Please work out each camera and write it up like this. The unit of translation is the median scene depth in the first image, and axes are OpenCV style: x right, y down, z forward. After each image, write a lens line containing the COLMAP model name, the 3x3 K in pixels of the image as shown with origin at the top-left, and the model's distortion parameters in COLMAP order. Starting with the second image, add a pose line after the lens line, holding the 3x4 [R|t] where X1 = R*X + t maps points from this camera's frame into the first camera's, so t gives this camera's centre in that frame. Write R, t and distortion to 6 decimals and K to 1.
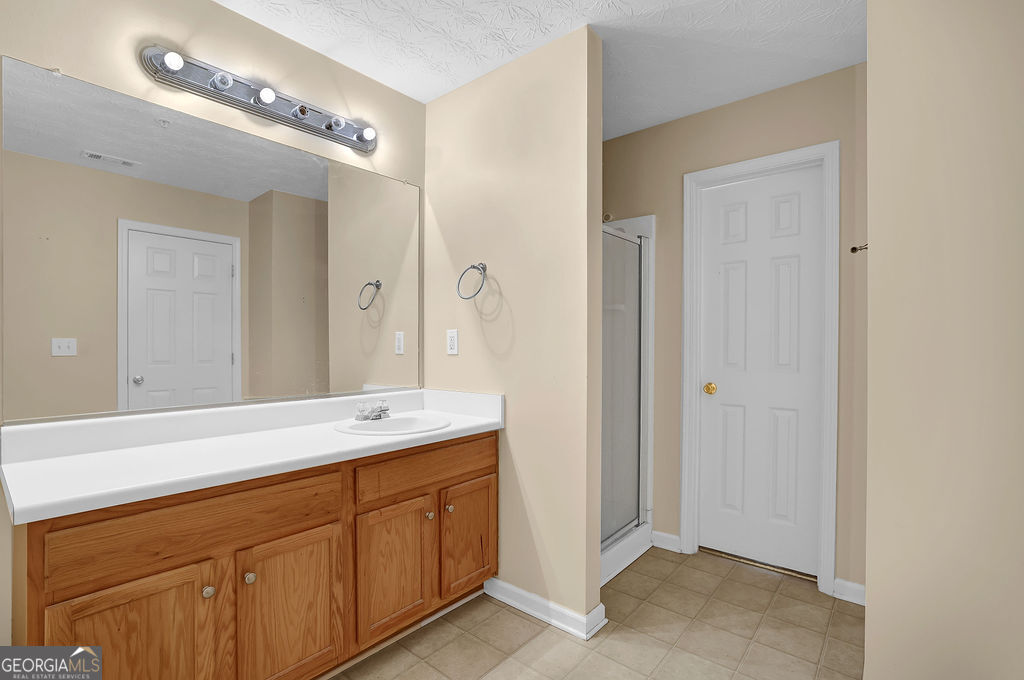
lens RADIAL K [[465.5, 0, 507.9], [0, 465.5, 353.5], [0, 0, 1]] dist [-0.050349, 0.022313]
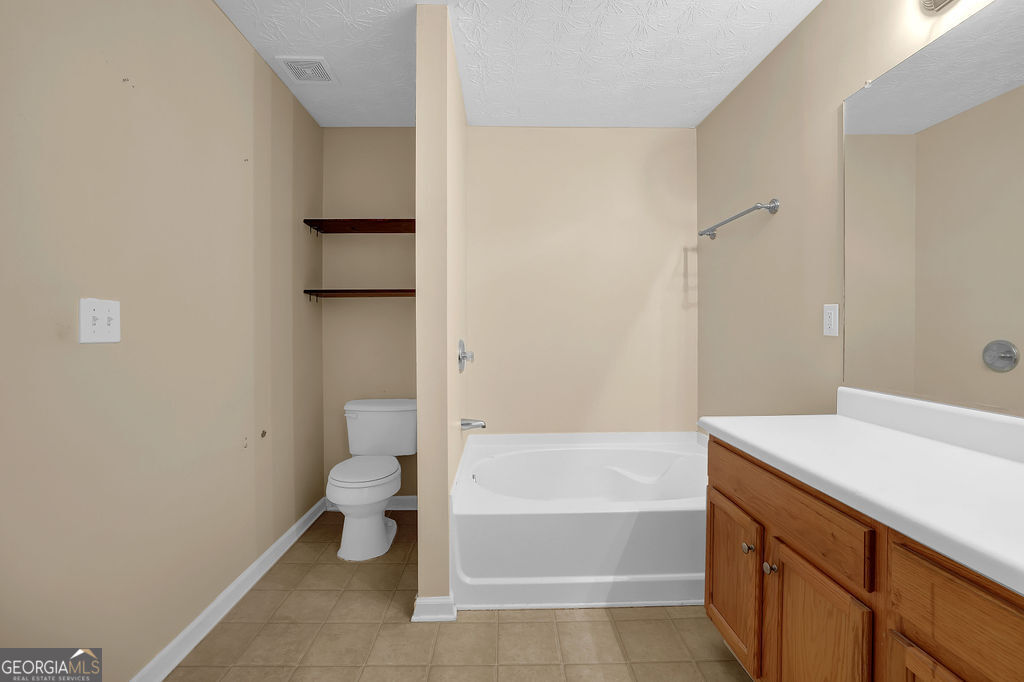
lens RADIAL K [[448.3, 0, 508.5], [0, 448.3, 336.9], [0, 0, 1]] dist [-0.048107, 0.019179]
pose [[-0.739048, 0.015763, -0.673468, 0.329165], [-0.011692, 0.999275, 0.036219, -0.012271], [0.673551, 0.034642, -0.738328, 0.960455]]
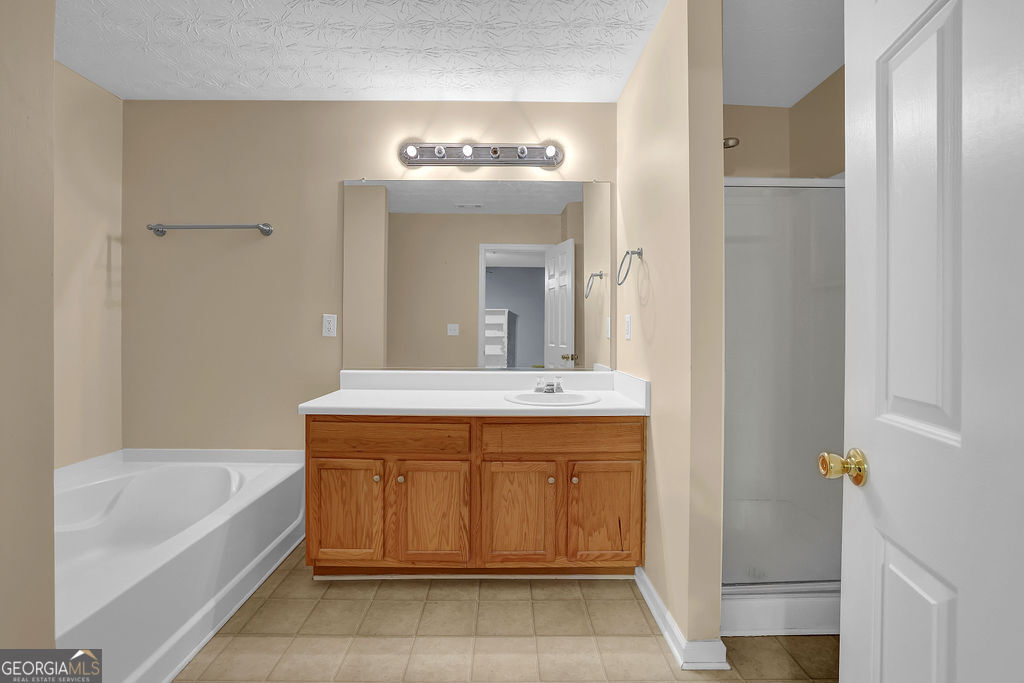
lens RADIAL K [[448.3, 0, 508.5], [0, 448.3, 337.4], [0, 0, 1]] dist [-0.048107, 0.019179]
pose [[0.657185, 0.018203, -0.753509, 0.597381], [-0.018939, 0.999791, 0.007635, -0.005684], [0.753491, 0.009253, 0.657393, 0.205116]]
